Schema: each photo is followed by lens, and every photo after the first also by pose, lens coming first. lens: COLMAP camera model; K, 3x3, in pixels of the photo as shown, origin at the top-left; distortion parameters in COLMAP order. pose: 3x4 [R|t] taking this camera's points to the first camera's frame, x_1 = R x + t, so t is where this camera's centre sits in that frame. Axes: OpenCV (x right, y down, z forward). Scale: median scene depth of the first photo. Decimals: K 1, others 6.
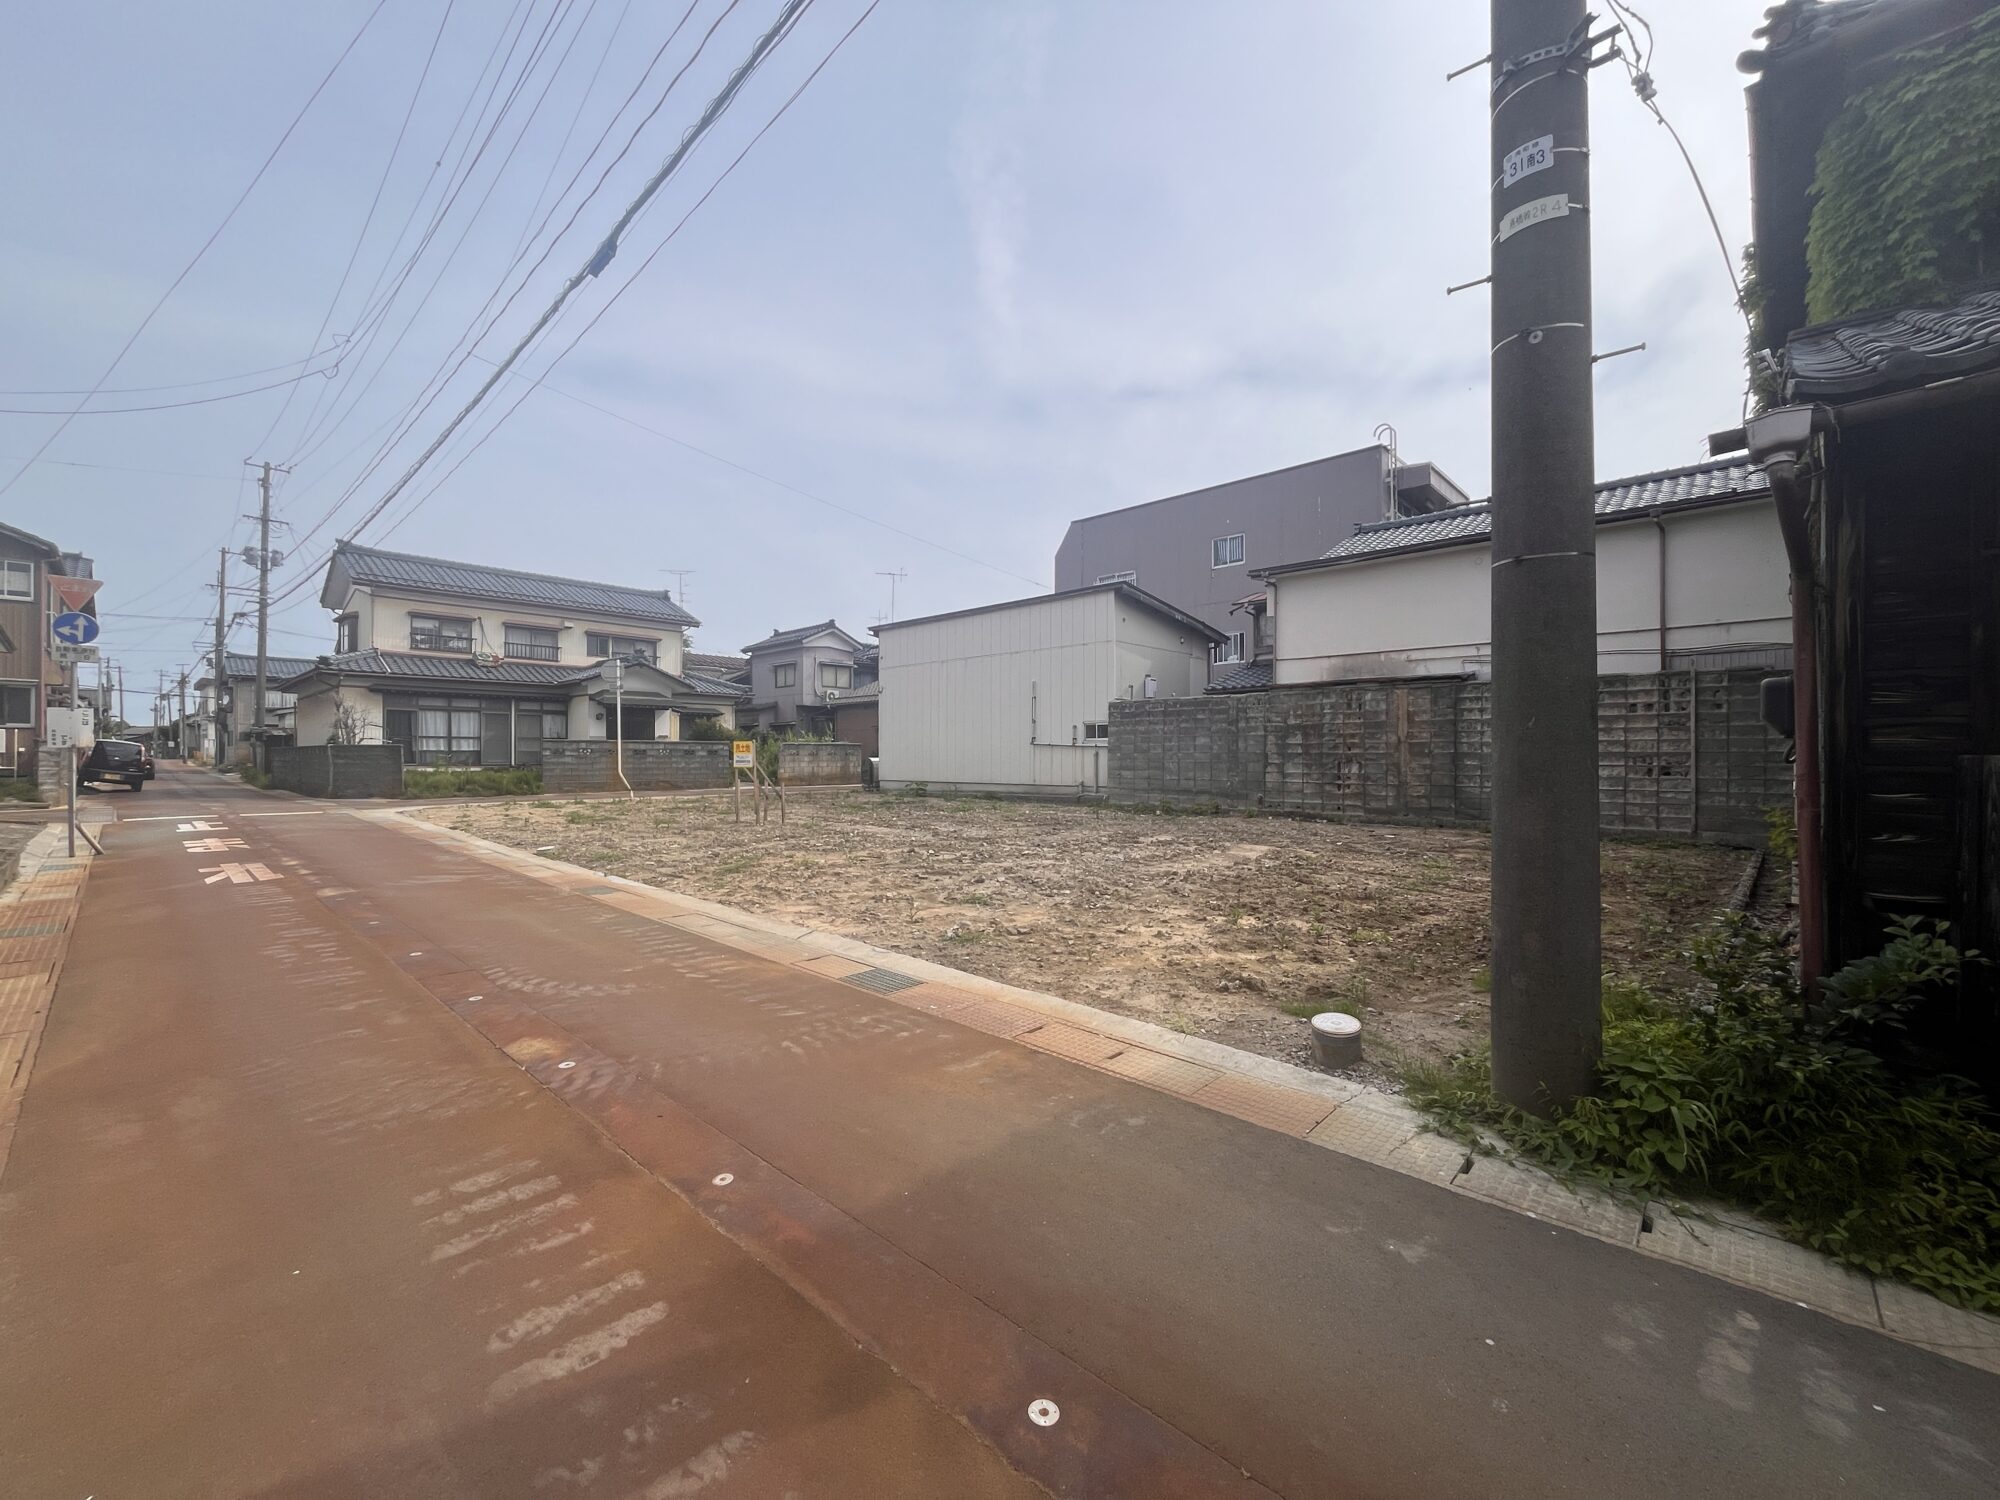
lens RADIAL K [[807.4, 0, 990.3], [0, 807.4, 751.5], [0, 0, 1]] dist [-0.001047, -0.000950]
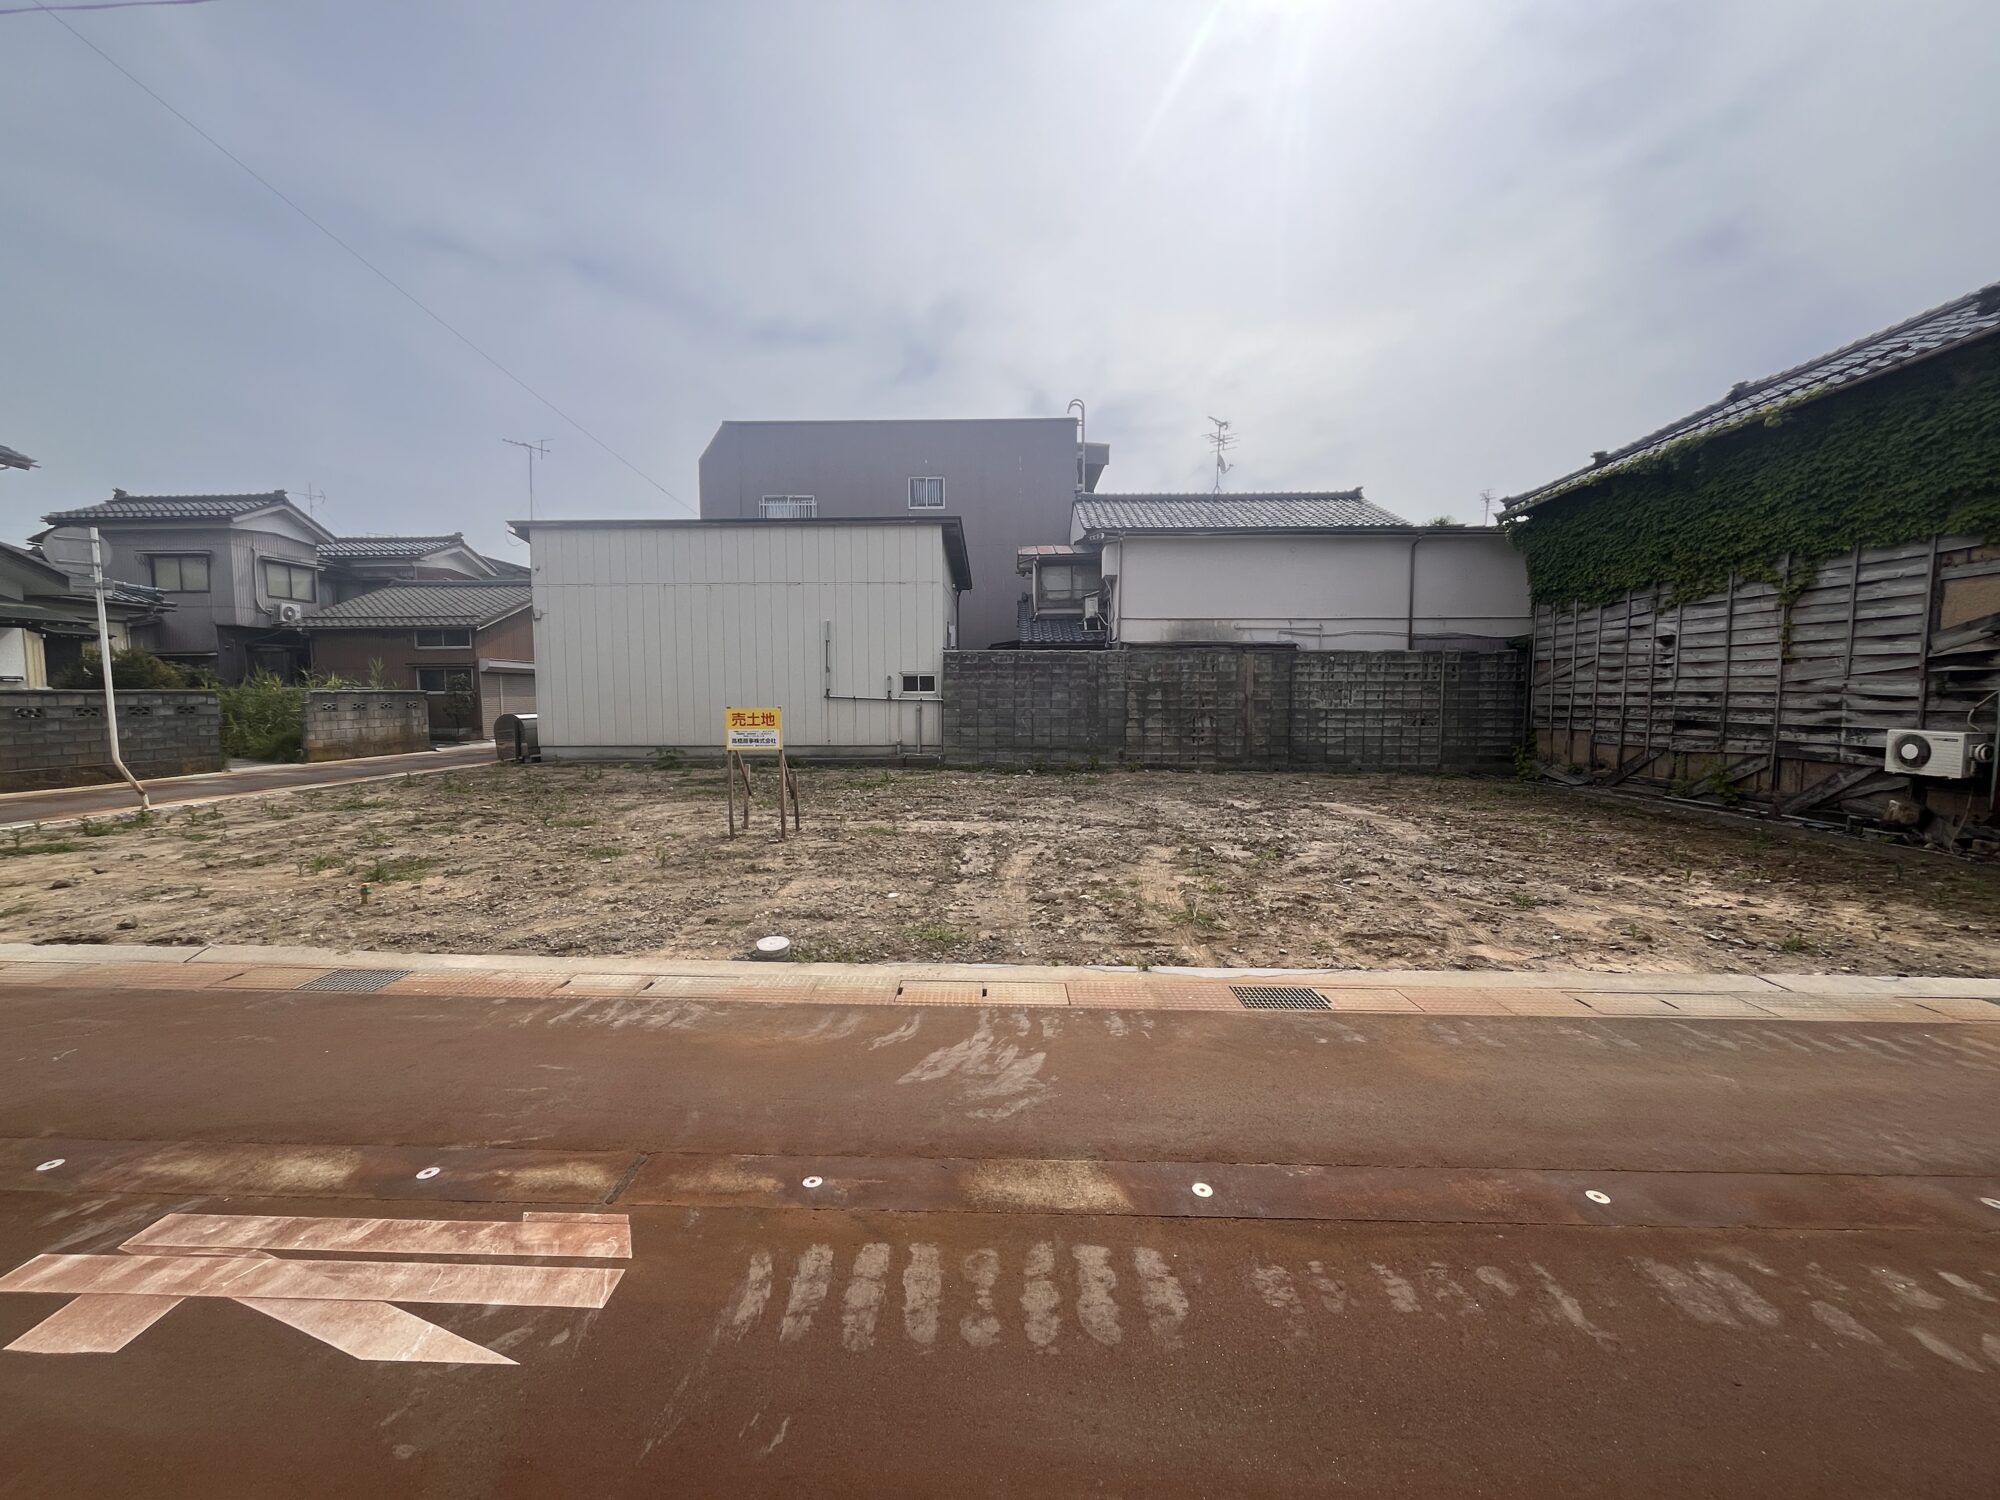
lens RADIAL K [[807.4, 0, 990.2], [0, 807.4, 751.9], [0, 0, 1]] dist [-0.001047, -0.000950]
pose [[0.741549, -0.052254, 0.668860, -0.434818], [-0.002197, 0.996768, 0.080306, -0.023039], [-0.670895, -0.061020, 0.739038, 0.305953]]
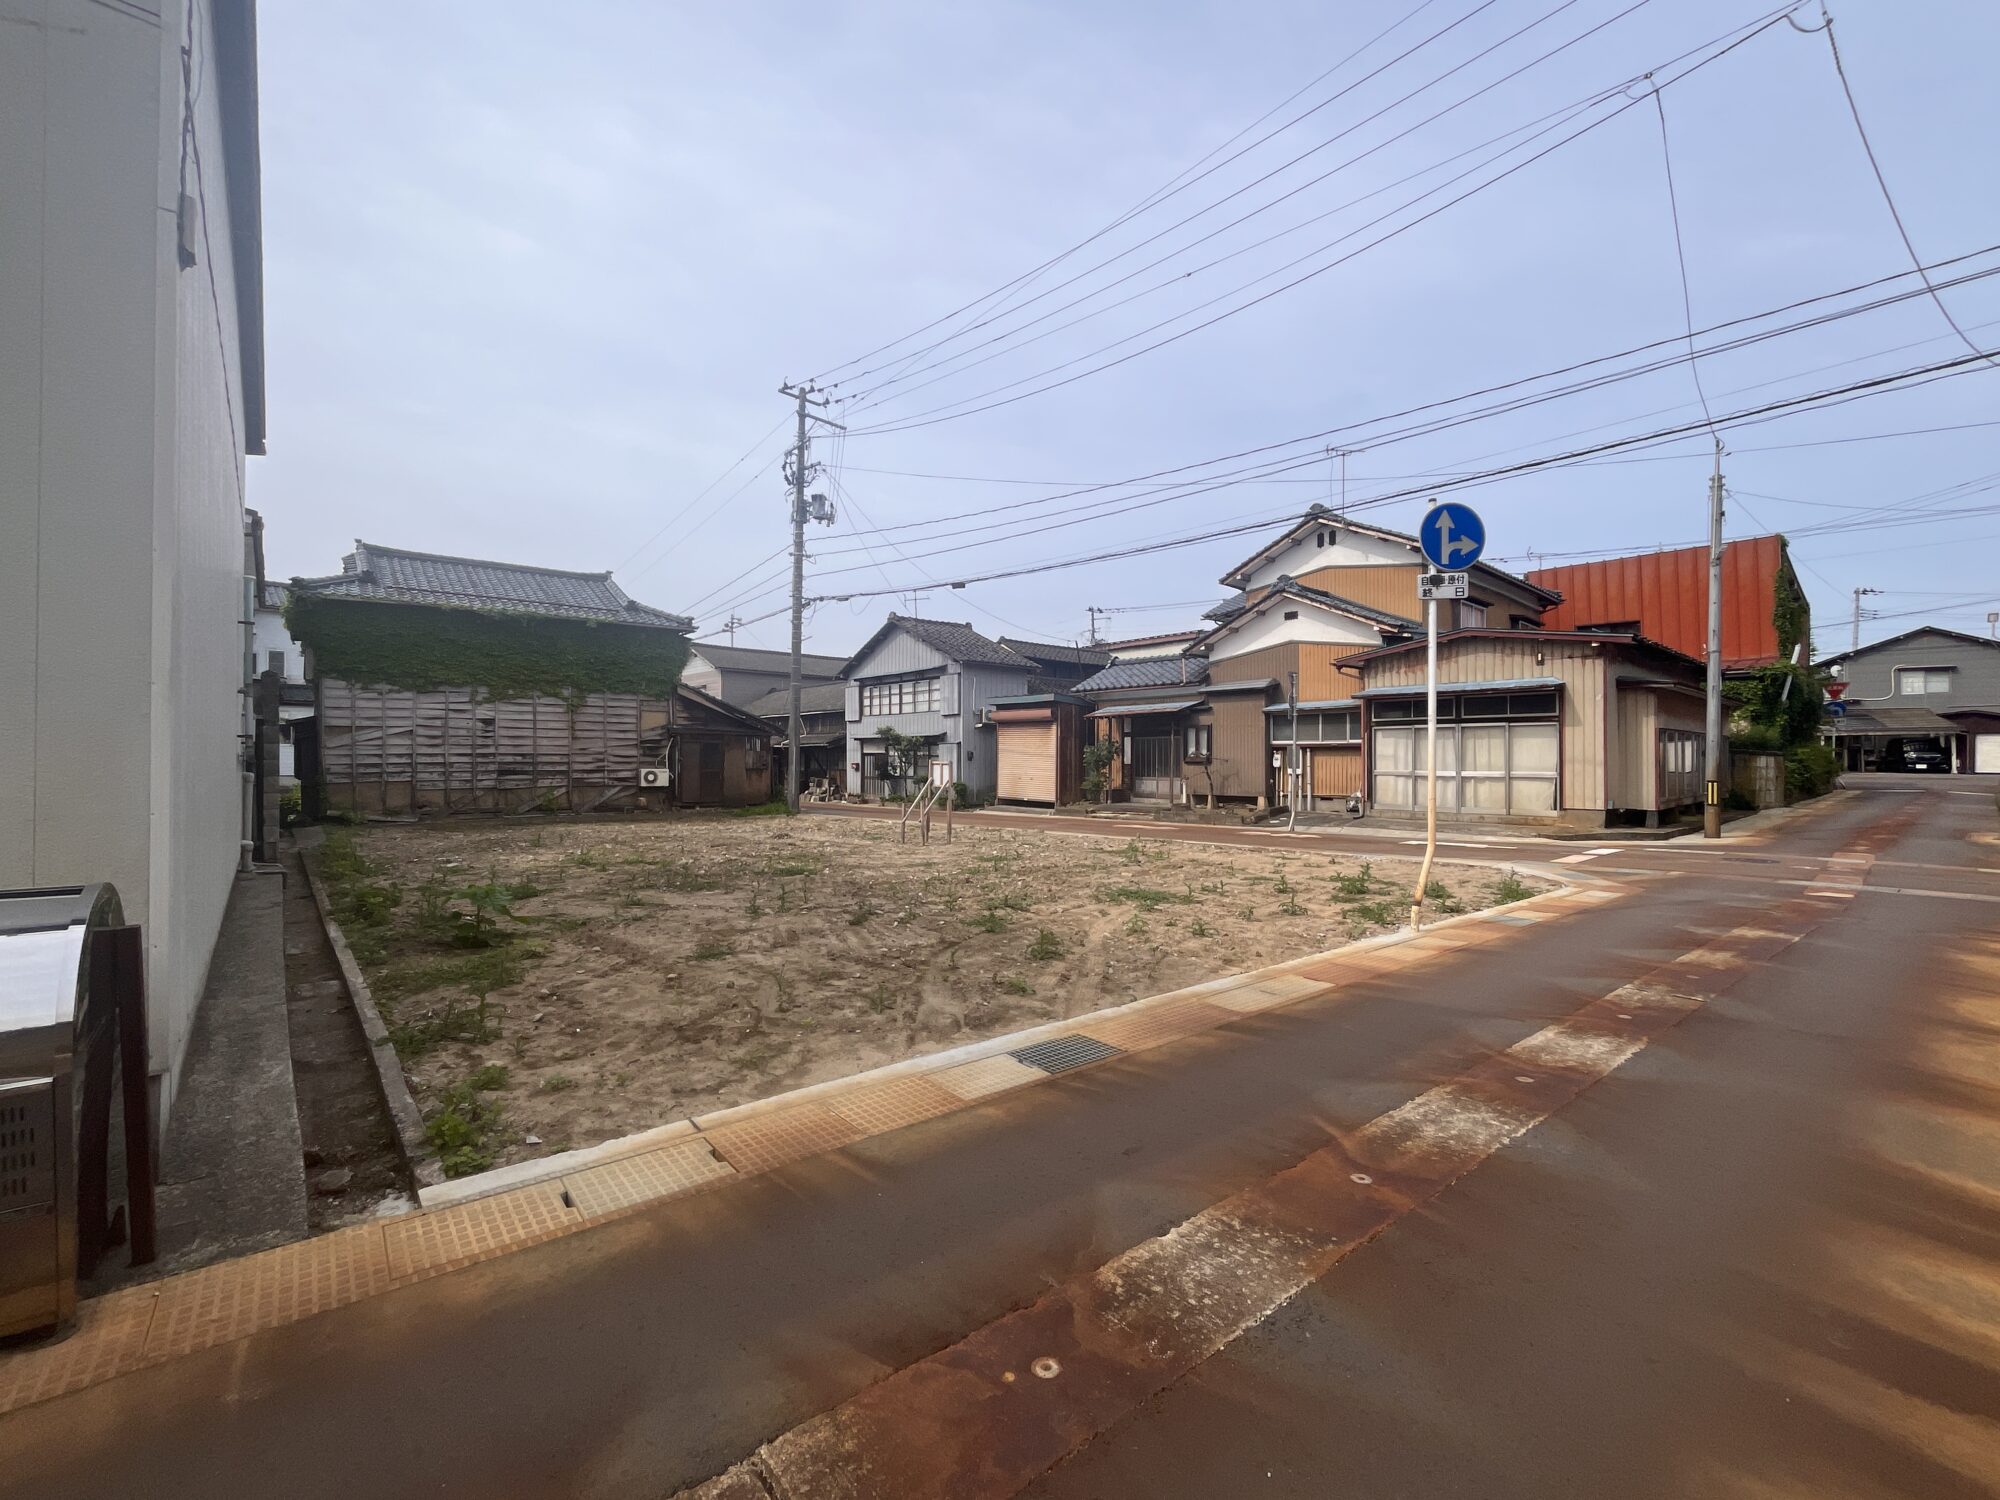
lens RADIAL K [[844.6, 0, 987.7], [0, 844.6, 753.4], [0, 0, 1]] dist [-0.004384, -0.000311]
pose [[-0.994293, -0.002537, 0.106651, -0.351774], [-0.004049, 0.999894, -0.013964, -0.006421], [-0.106604, -0.014316, -0.994198, 1.516149]]
